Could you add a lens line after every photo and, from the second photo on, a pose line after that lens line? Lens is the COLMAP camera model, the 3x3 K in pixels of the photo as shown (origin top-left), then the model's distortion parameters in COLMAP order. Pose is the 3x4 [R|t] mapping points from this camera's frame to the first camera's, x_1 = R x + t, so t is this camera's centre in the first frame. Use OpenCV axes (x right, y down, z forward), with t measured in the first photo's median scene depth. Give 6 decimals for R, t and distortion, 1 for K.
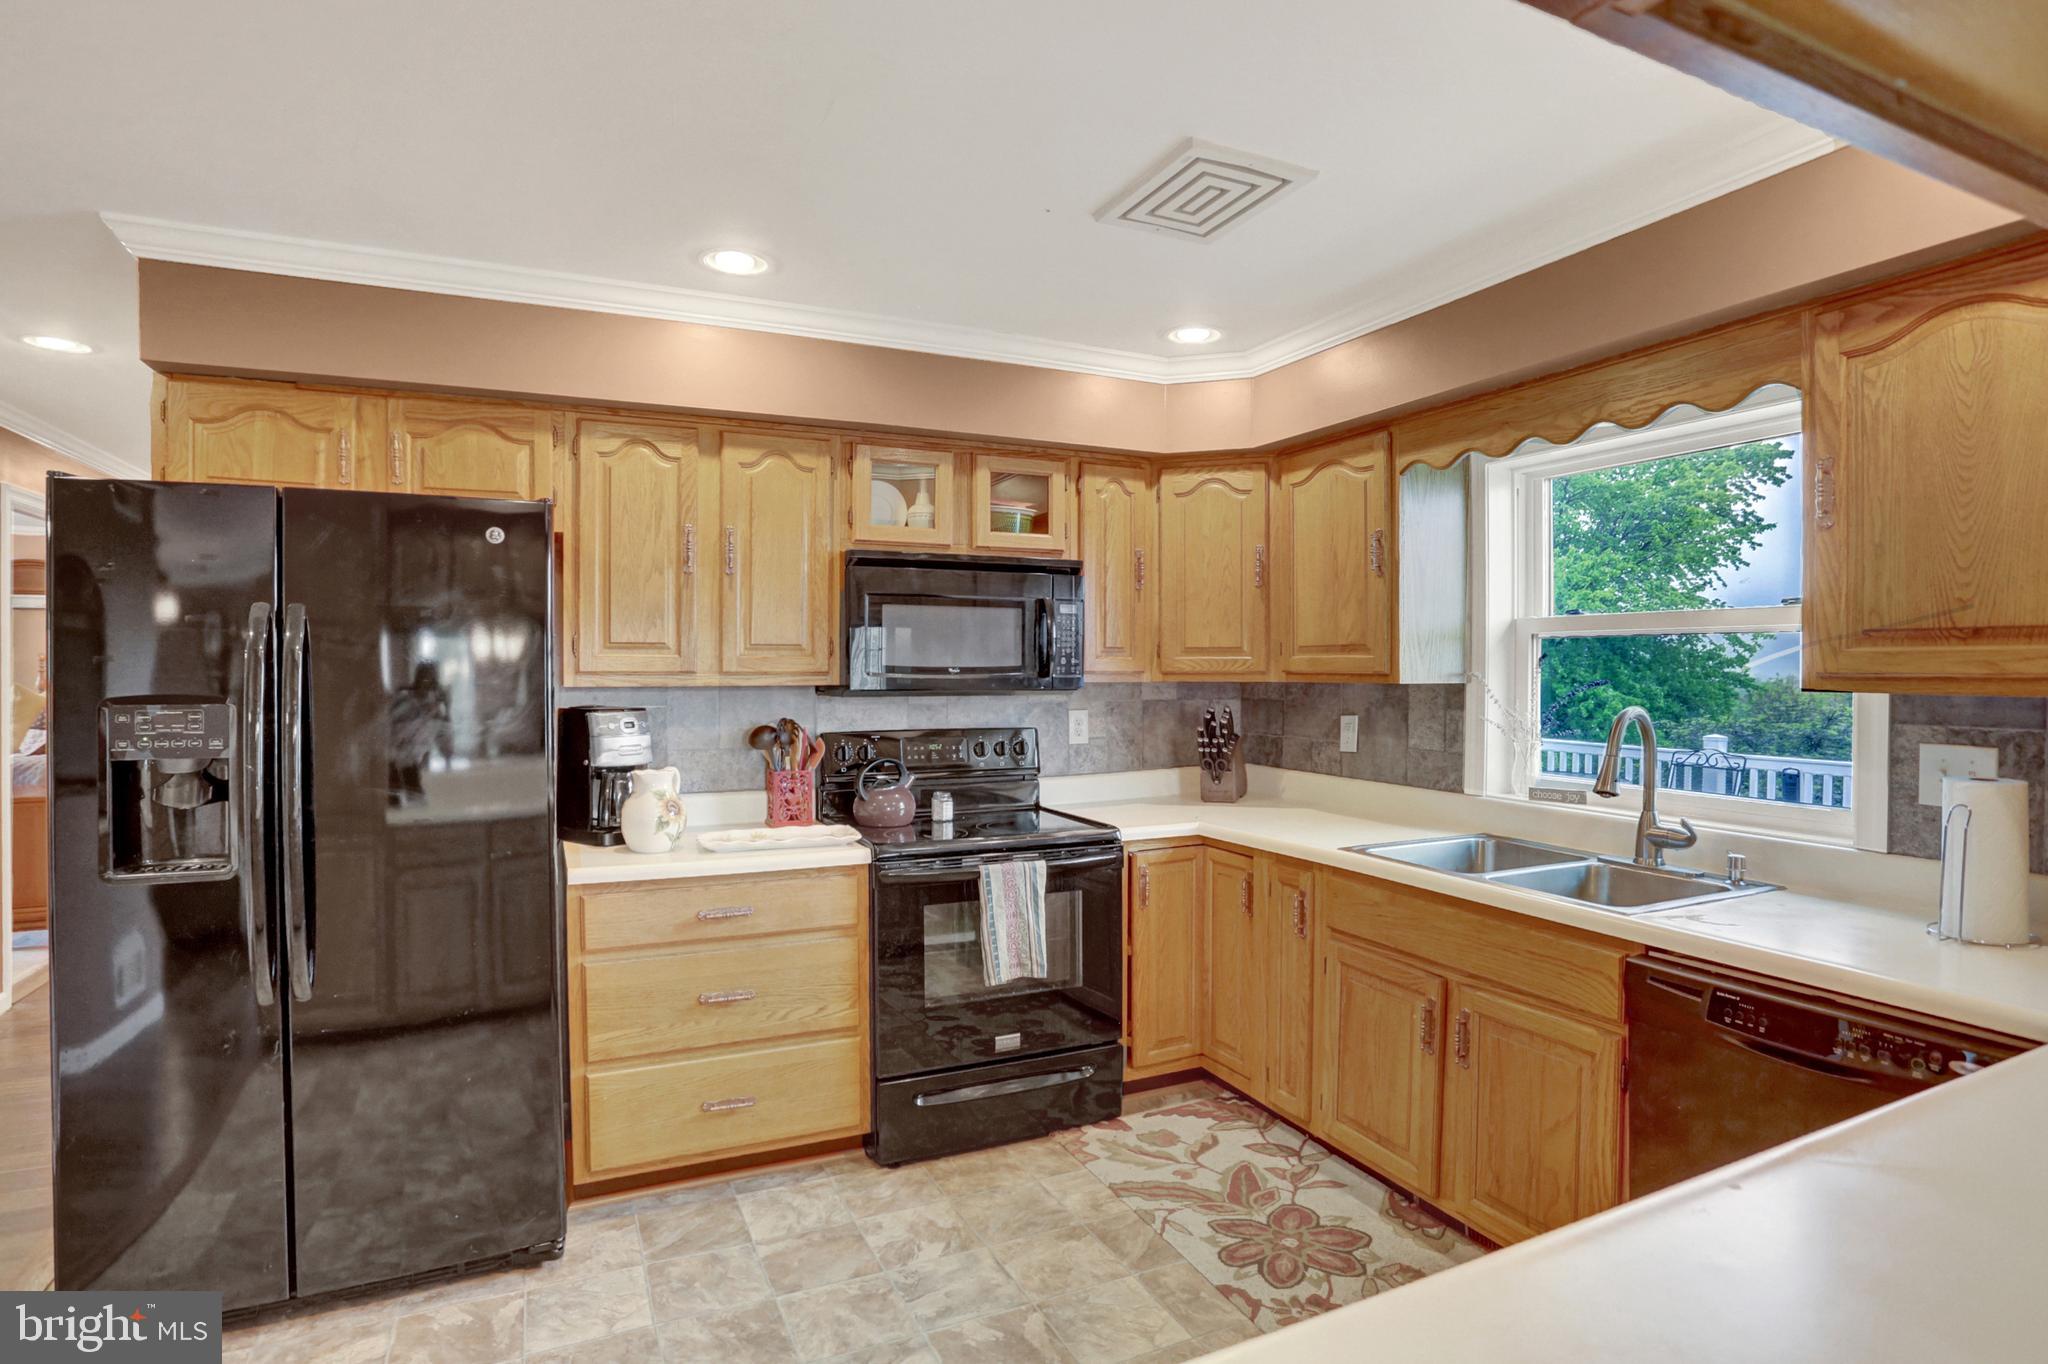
lens RADIAL K [[1051.2, 0, 1034.0], [0, 1051.2, 690.0], [0, 0, 1]] dist [-0.017076, 0.002997]
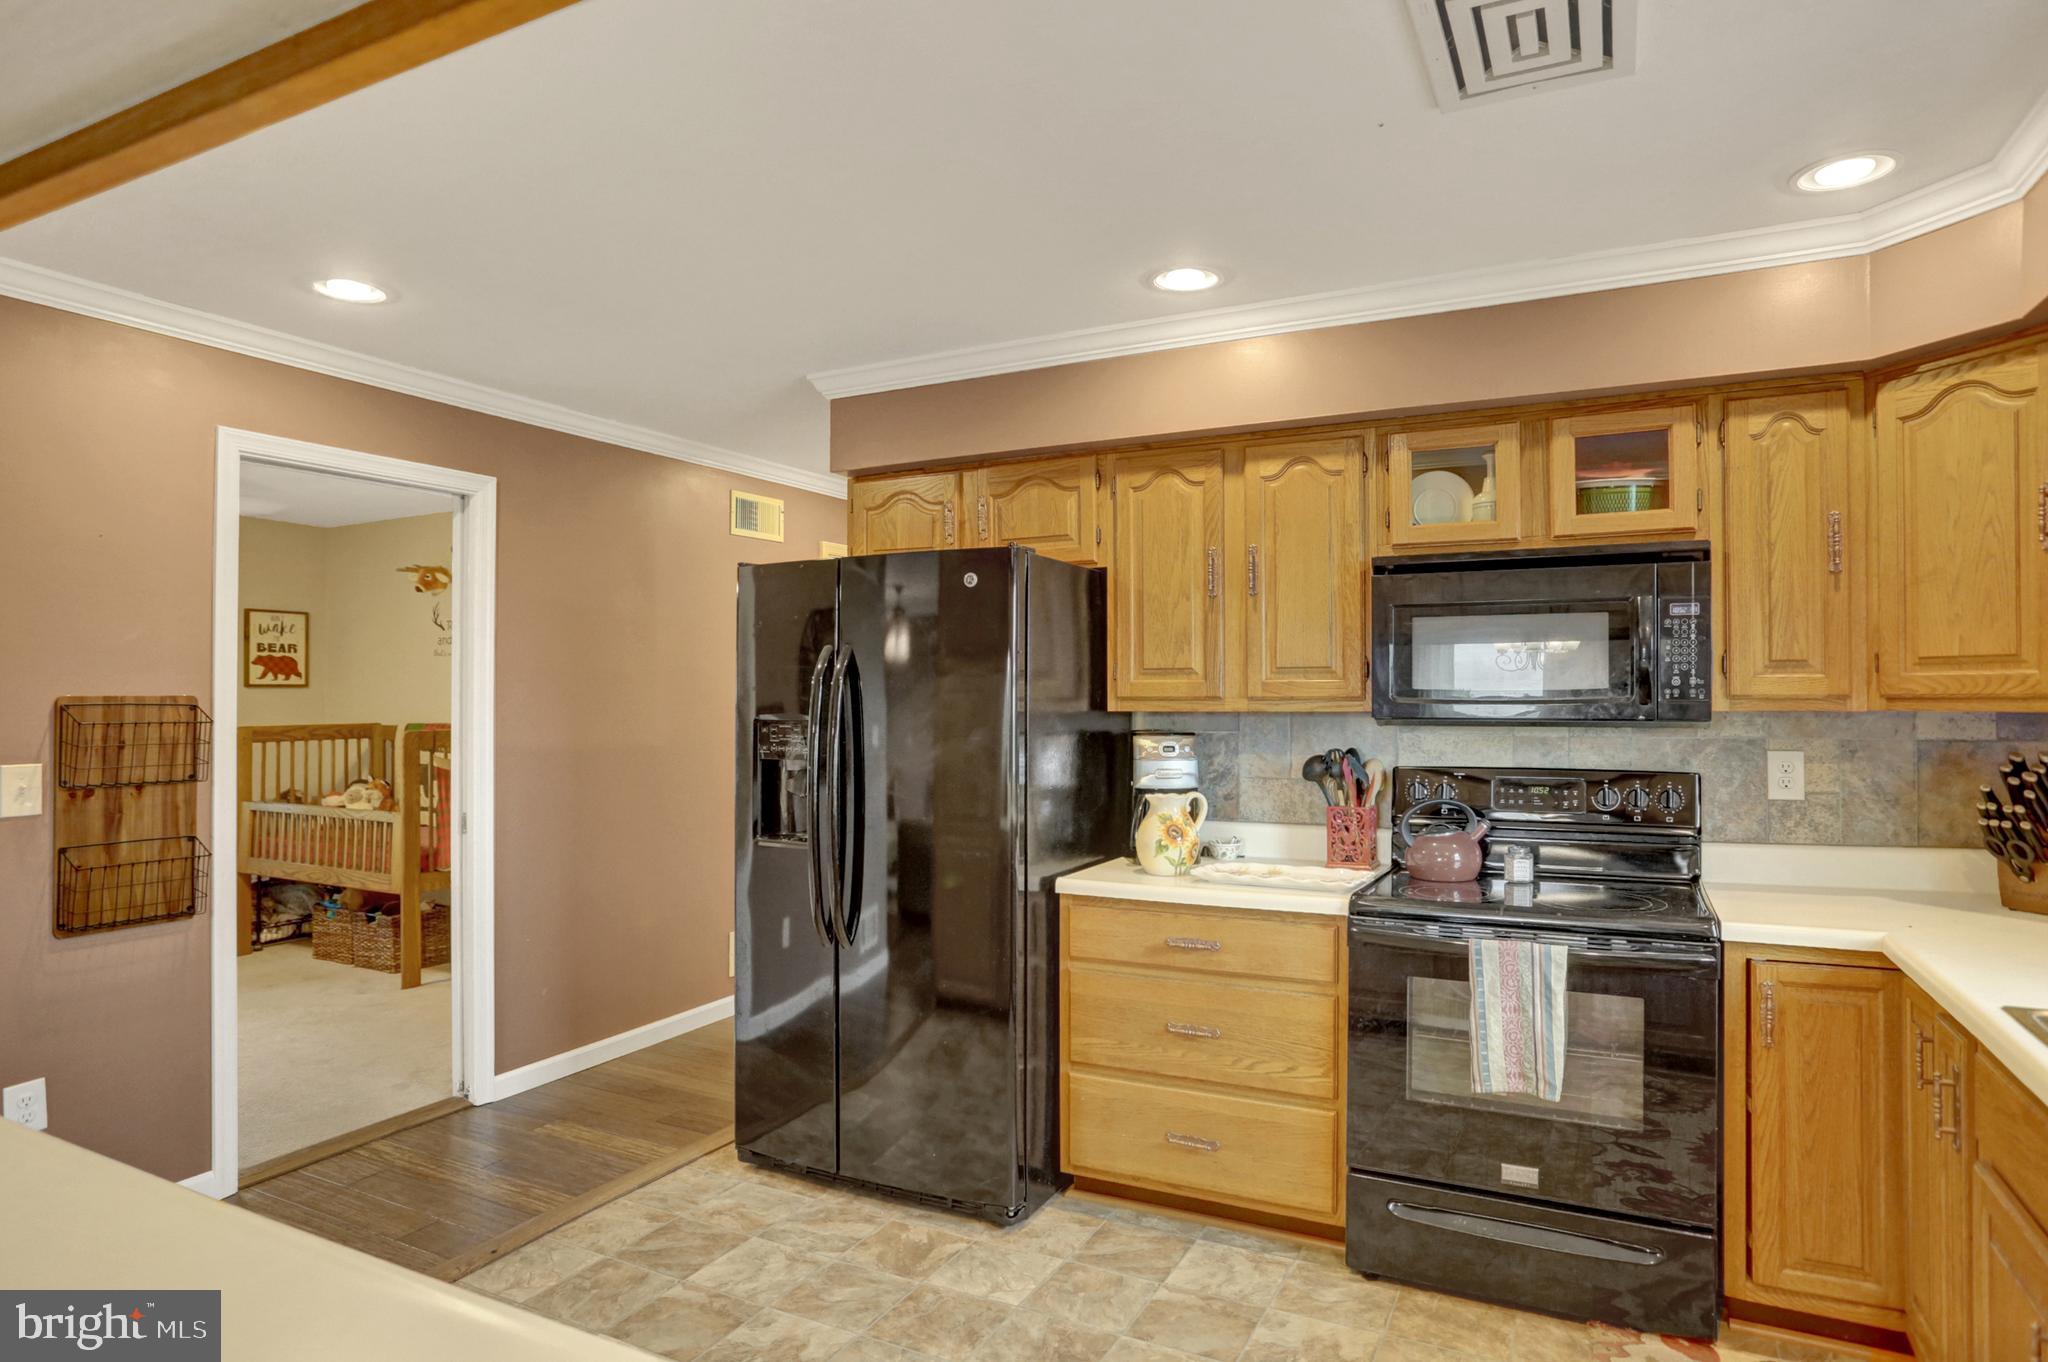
lens RADIAL K [[1152.7, 0, 1024.0], [0, 1152.7, 695.0], [0, 0, 1]] dist [-0.018869, 0.014691]
pose [[0.640464, -0.002408, -0.767985, 0.383864], [-0.012401, 0.999832, -0.013476, -0.002065], [0.767888, 0.018155, 0.640326, 0.169903]]
